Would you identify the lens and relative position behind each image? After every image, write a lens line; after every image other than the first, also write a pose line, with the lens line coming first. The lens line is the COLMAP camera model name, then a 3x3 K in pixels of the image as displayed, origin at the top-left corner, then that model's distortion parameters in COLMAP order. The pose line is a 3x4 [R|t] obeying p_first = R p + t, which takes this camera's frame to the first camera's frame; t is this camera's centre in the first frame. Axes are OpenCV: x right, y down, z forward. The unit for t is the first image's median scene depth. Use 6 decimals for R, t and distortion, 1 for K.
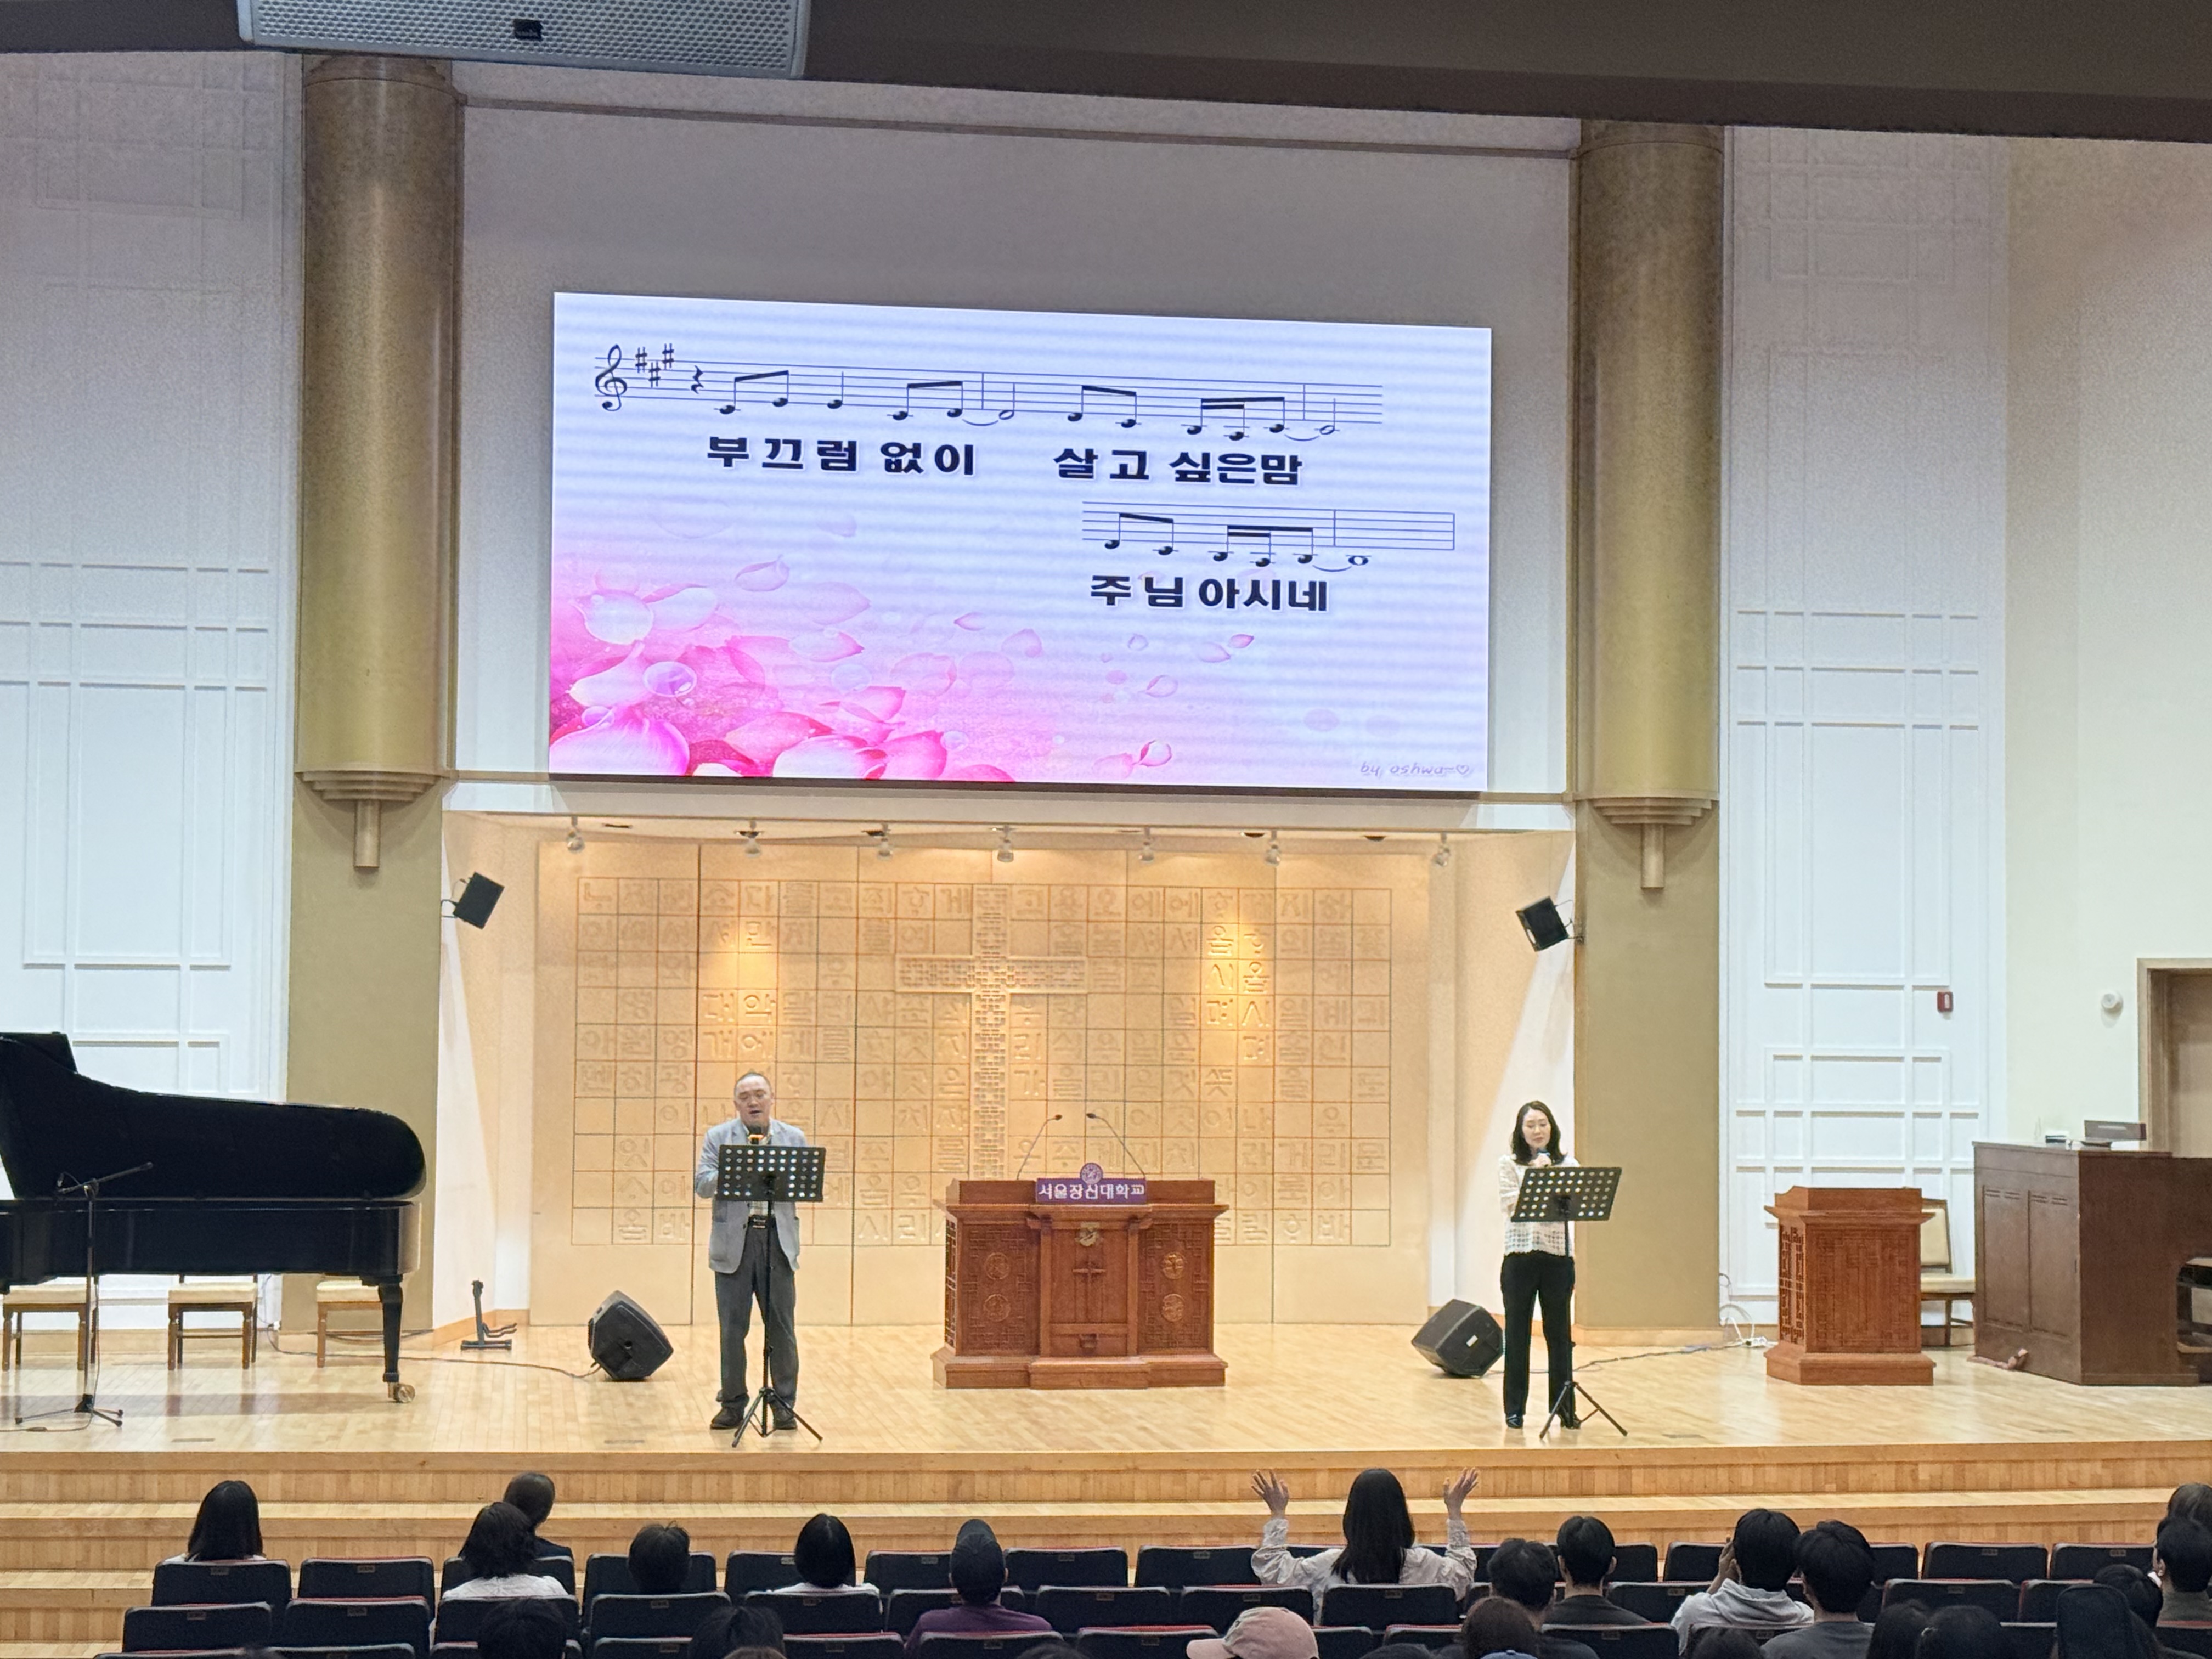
lens RADIAL K [[3804.8, 0, 1114.8], [0, 3804.8, 836.0], [0, 0, 1]] dist [0.147354, 0.000000]
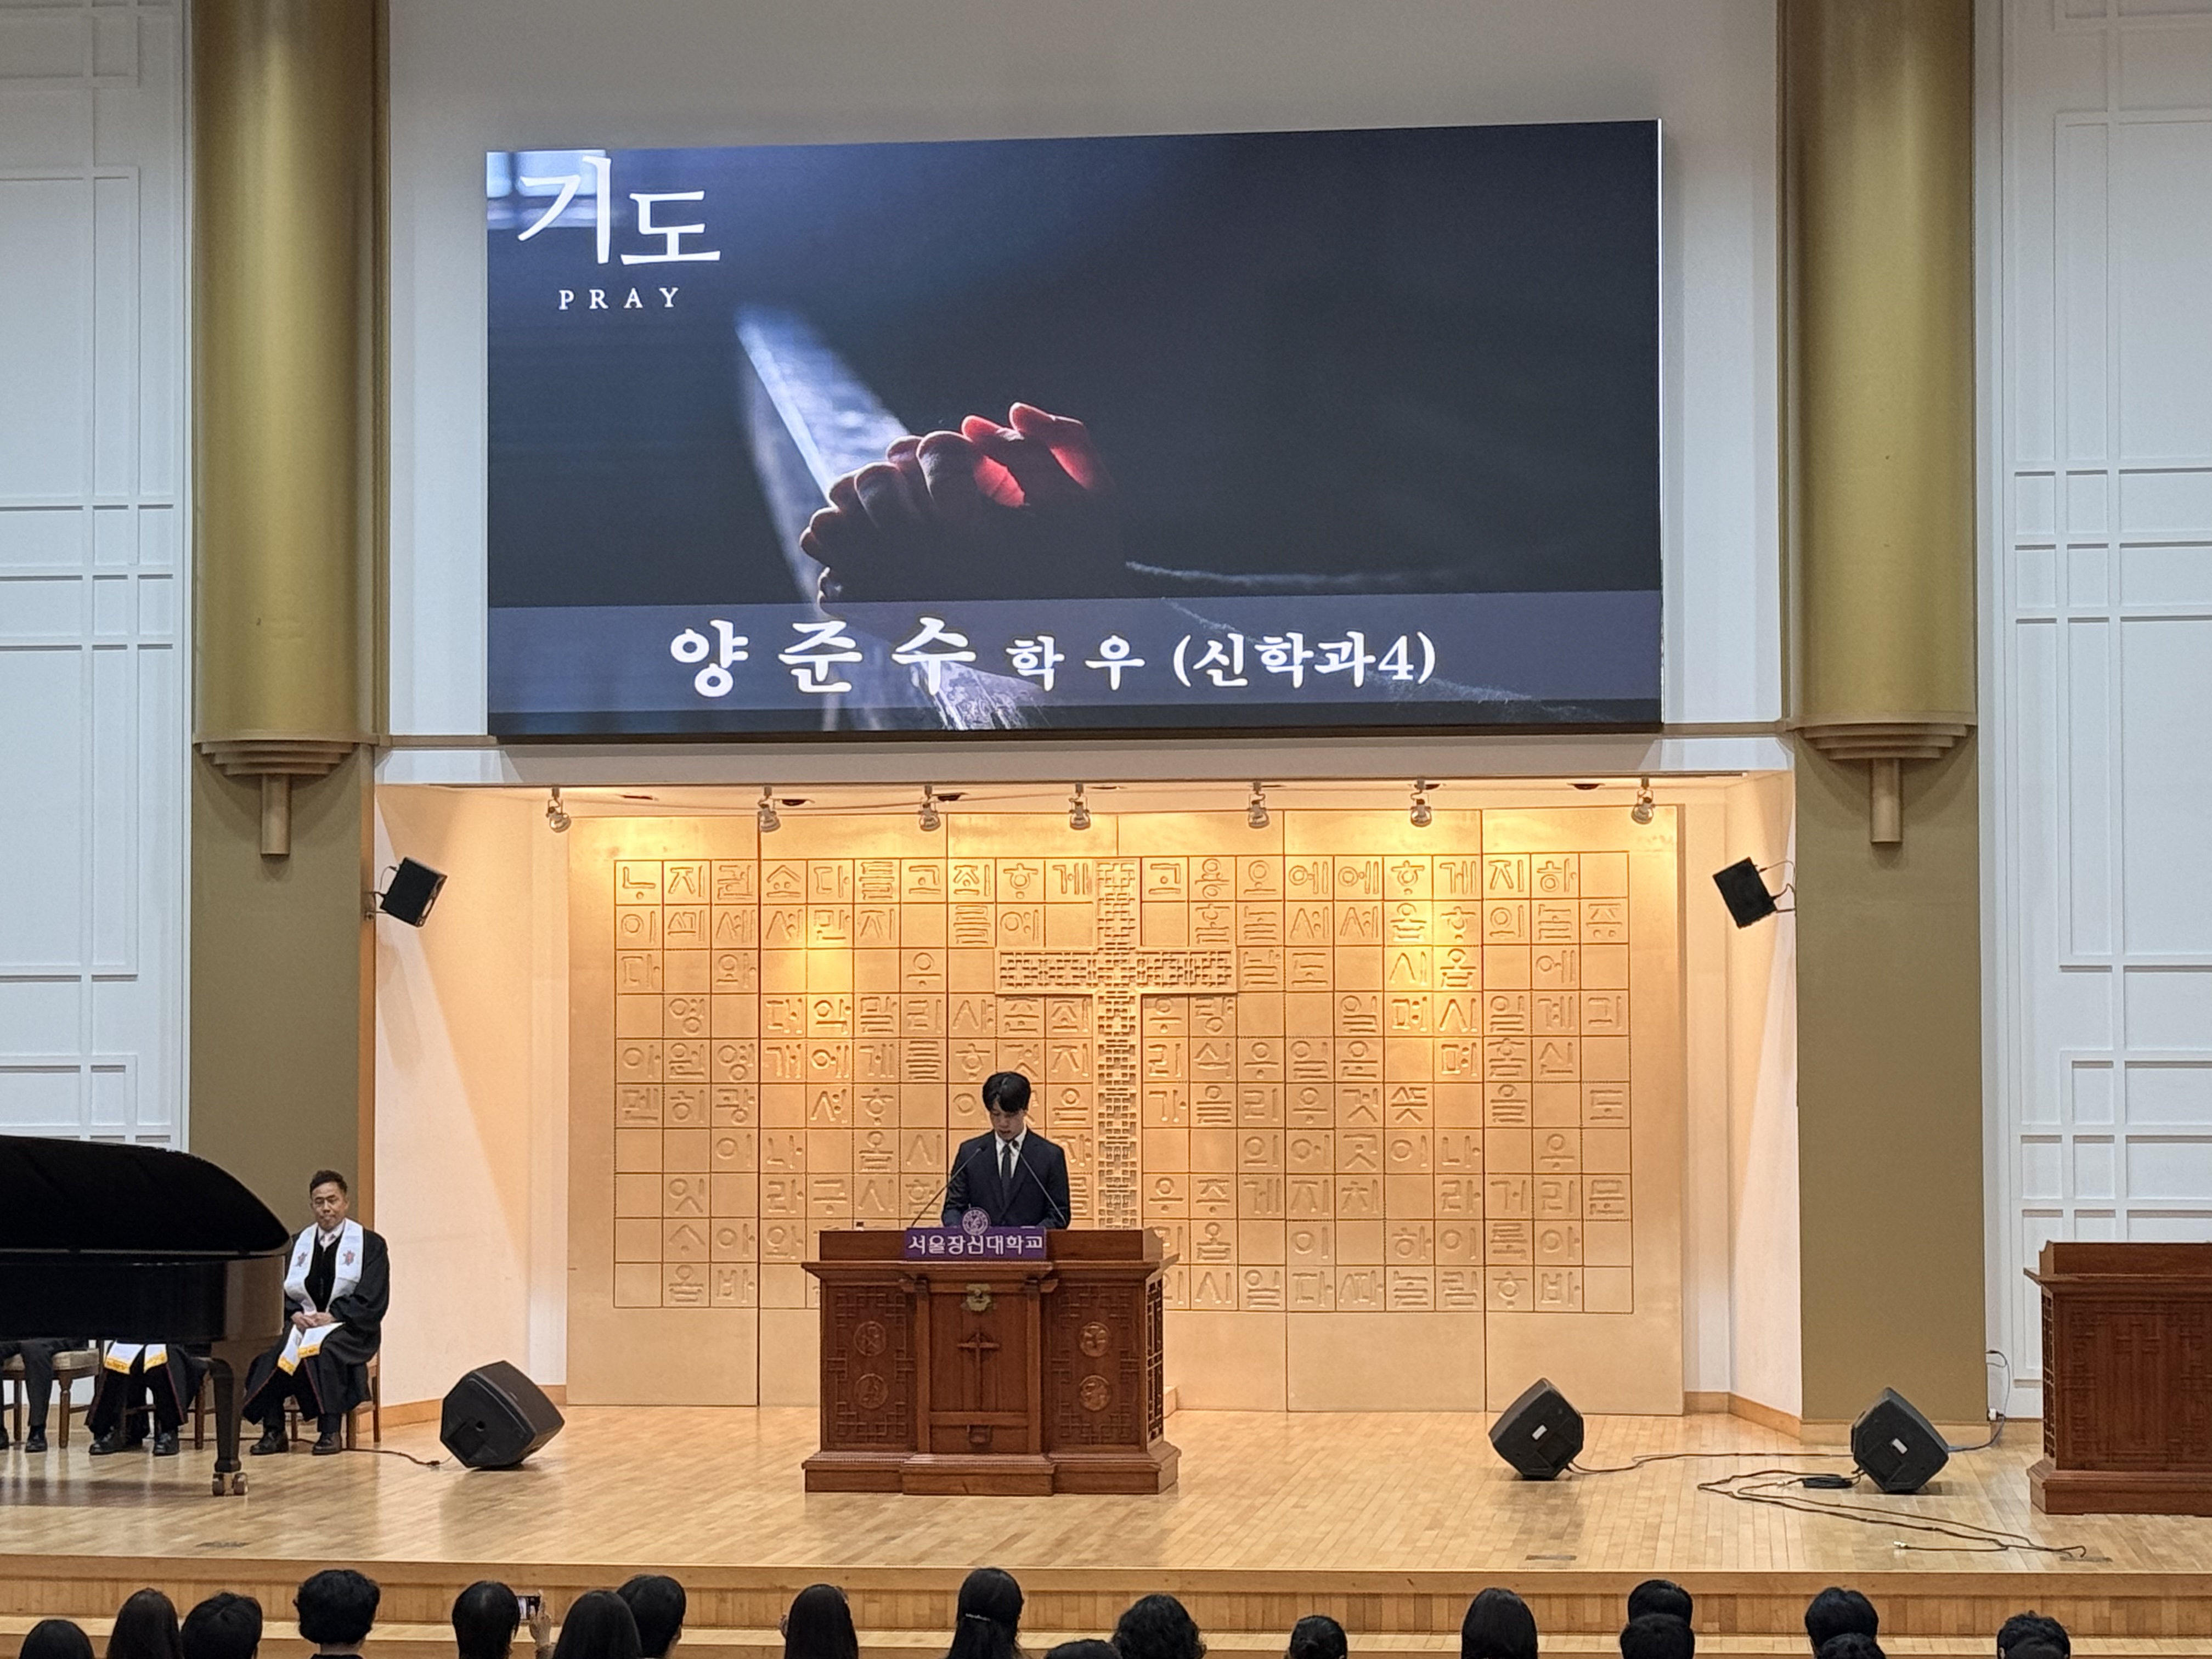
lens RADIAL K [[4833.7, 0, 1102.9], [0, 4833.7, 814.4], [0, 0, 1]] dist [0.160326, 0.000000]
pose [[0.960330, -0.025320, -0.277715, 0.257836], [0.026507, 0.999649, 0.000518, 0.003333], [0.277604, -0.007859, 0.960663, 0.029173]]
